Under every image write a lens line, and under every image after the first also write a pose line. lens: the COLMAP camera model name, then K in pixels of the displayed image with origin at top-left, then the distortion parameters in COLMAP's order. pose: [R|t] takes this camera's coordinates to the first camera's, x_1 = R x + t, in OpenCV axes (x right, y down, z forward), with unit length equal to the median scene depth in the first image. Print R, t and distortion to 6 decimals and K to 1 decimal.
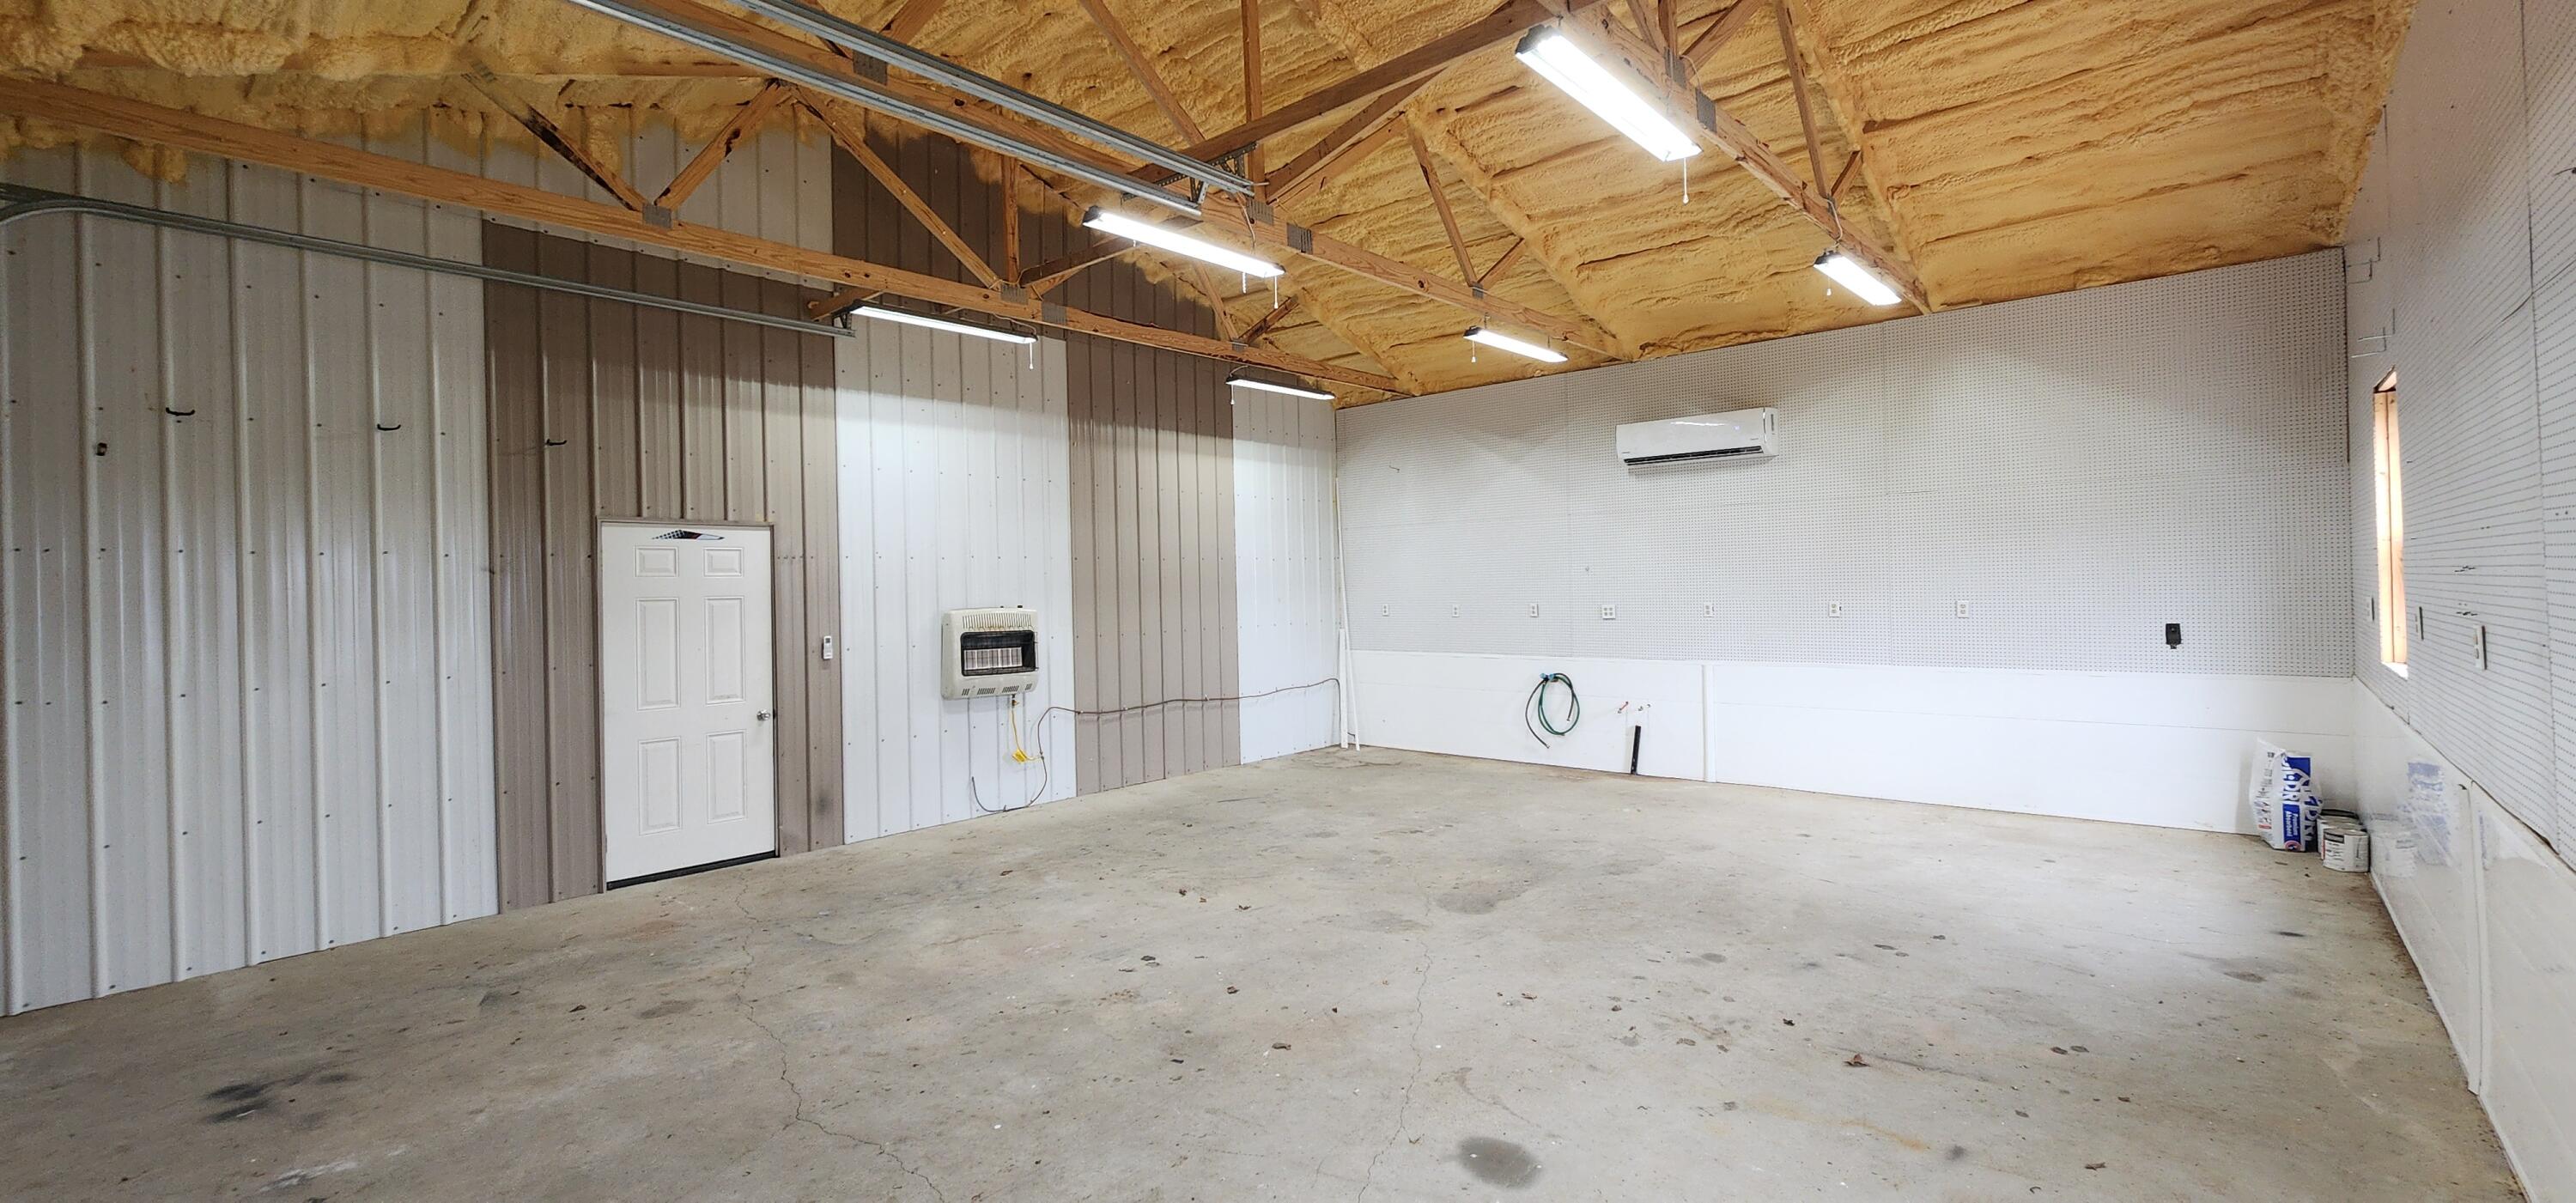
lens RADIAL K [[1057.1, 0, 1300.5], [0, 1057.1, 582.2], [0, 0, 1]] dist [0.002282, 0.000681]
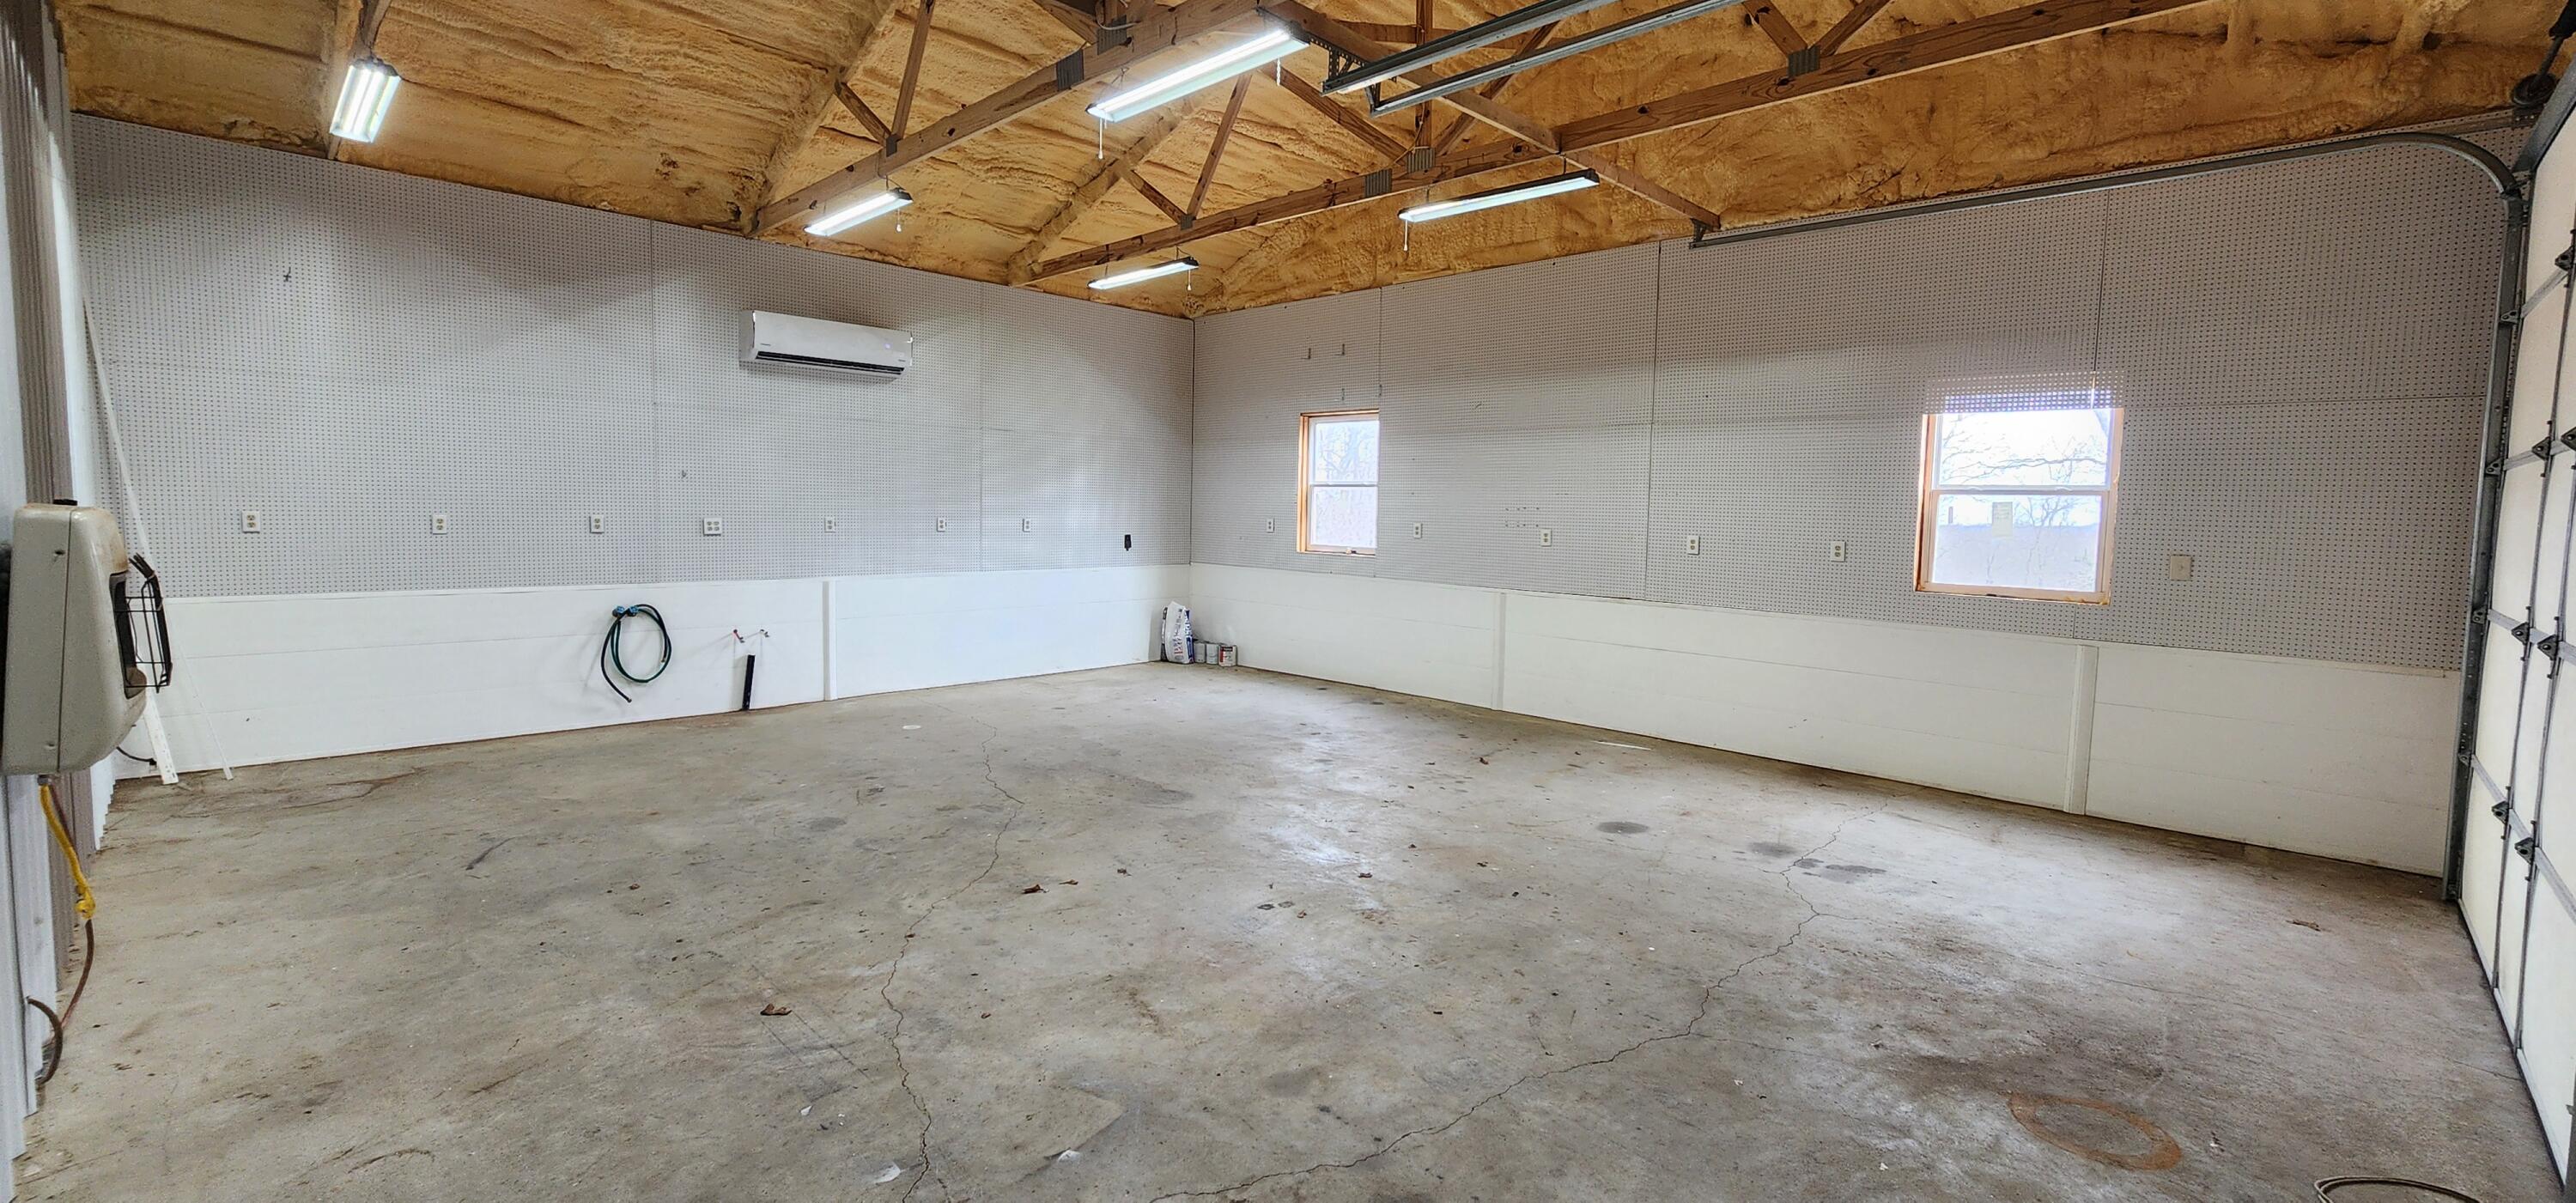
lens RADIAL K [[1057.1, 0, 1300.5], [0, 1057.1, 582.2], [0, 0, 1]] dist [0.002282, 0.000681]
pose [[0.050636, -0.049253, 0.997502, -0.825397], [-0.024097, 0.998432, 0.050522, 0.027618], [-0.998426, -0.026595, 0.049370, 0.752576]]
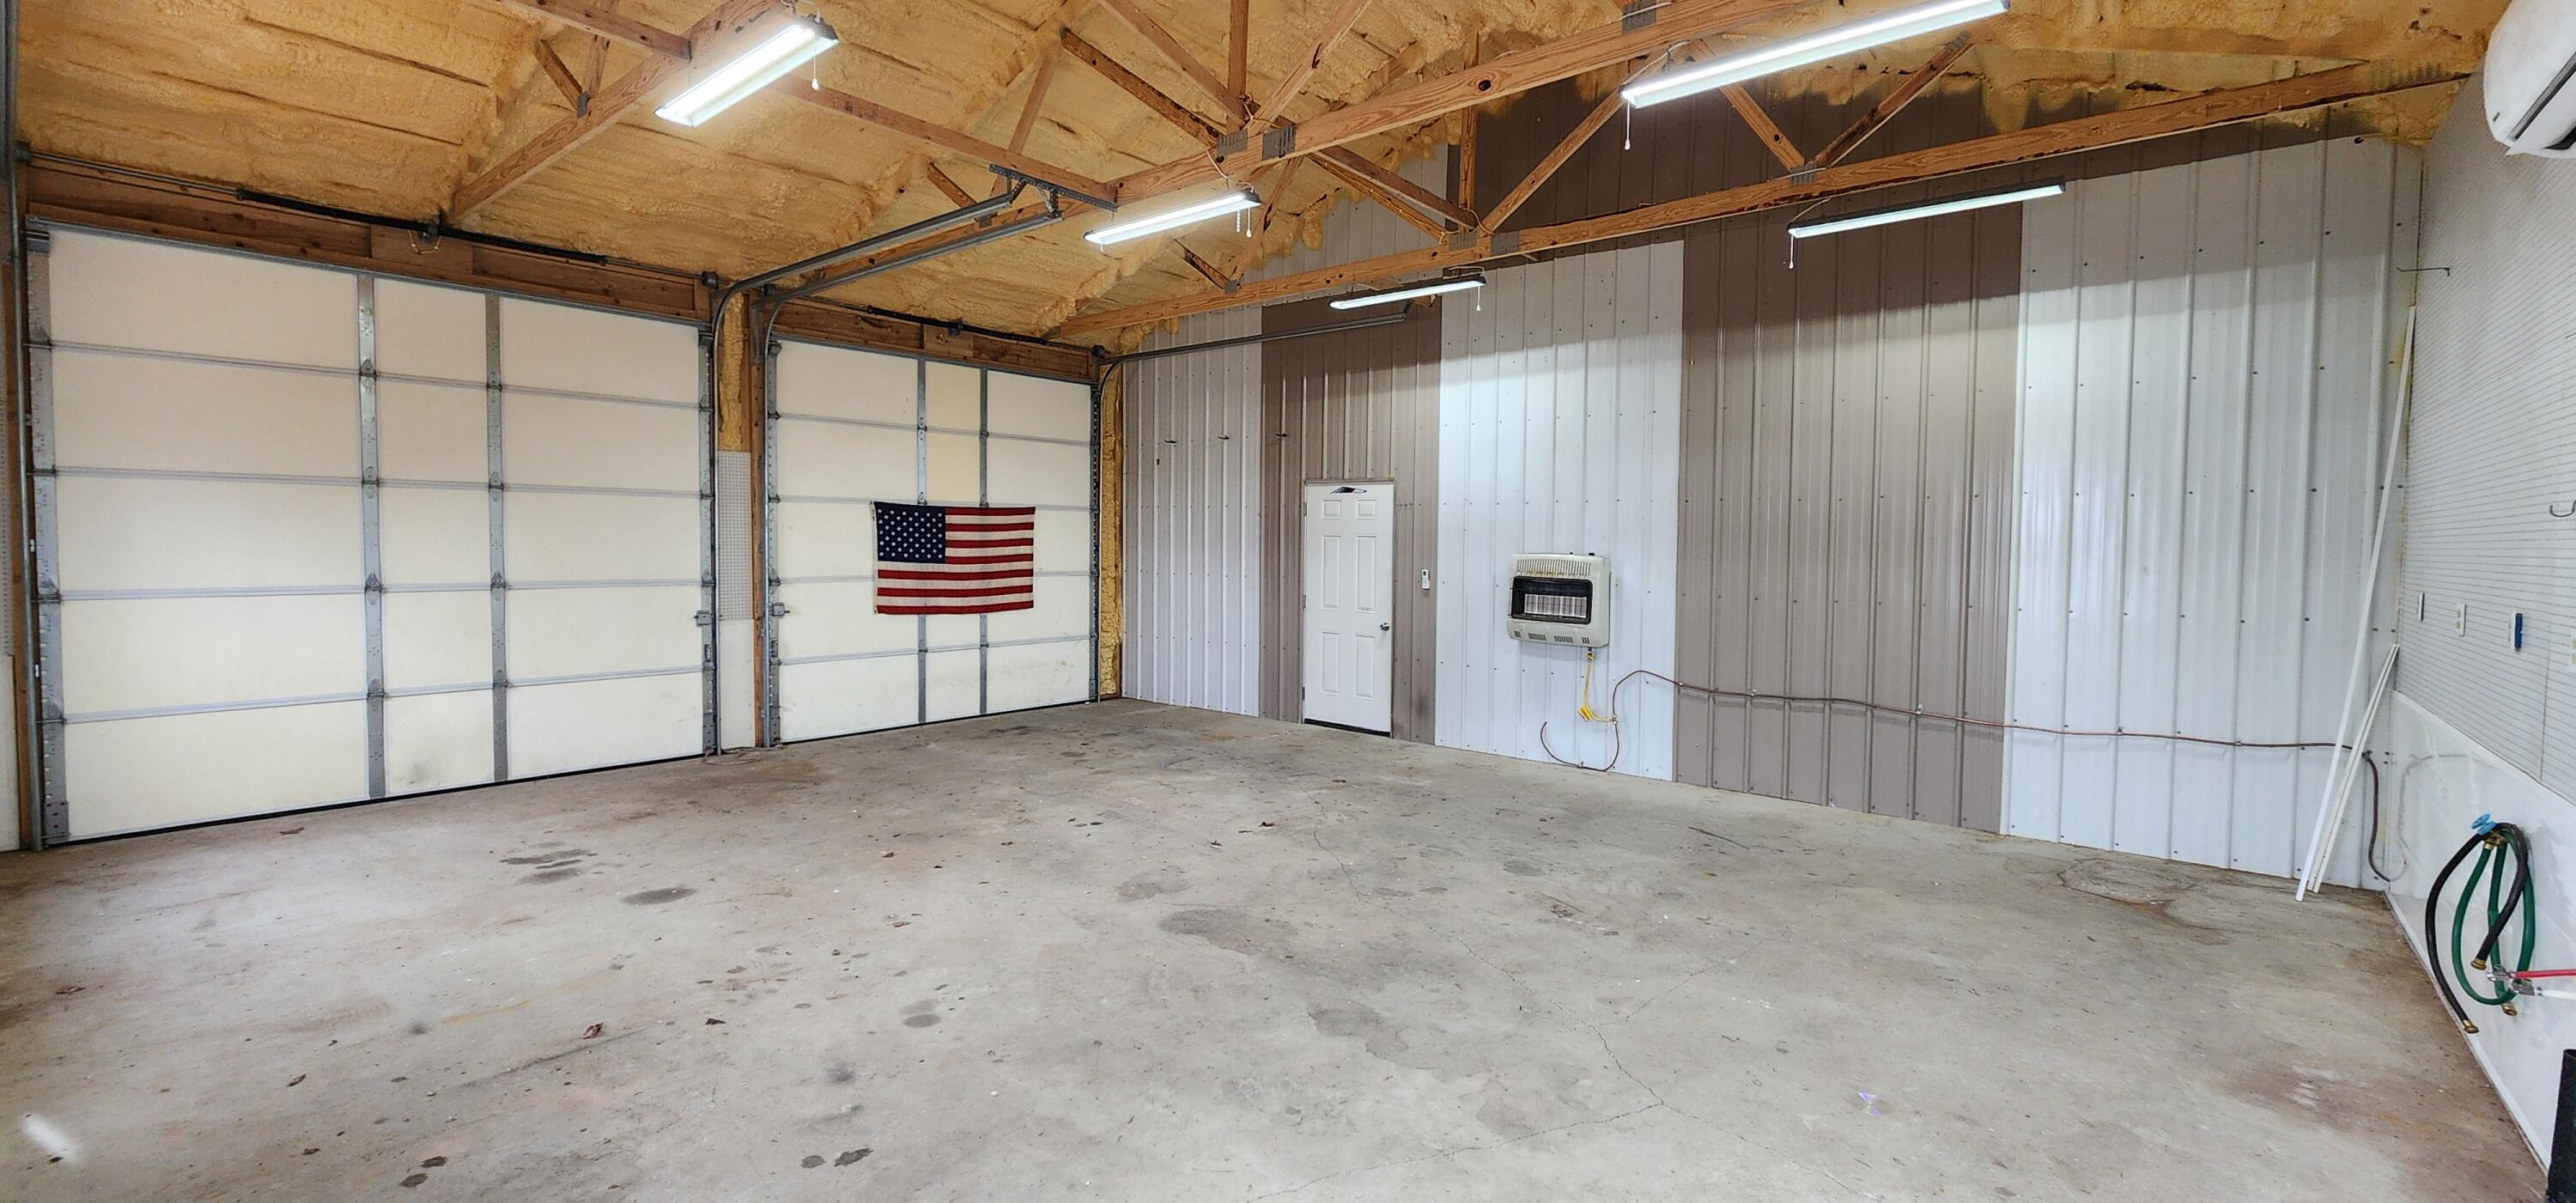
lens RADIAL K [[1057.1, 0, 1300.5], [0, 1057.1, 582.2], [0, 0, 1]] dist [0.002282, 0.000681]
pose [[0.026437, 0.062934, -0.997667, 0.891057], [-0.010653, 0.997977, 0.062671, -0.010959], [0.999594, 0.008972, 0.027054, 0.973737]]
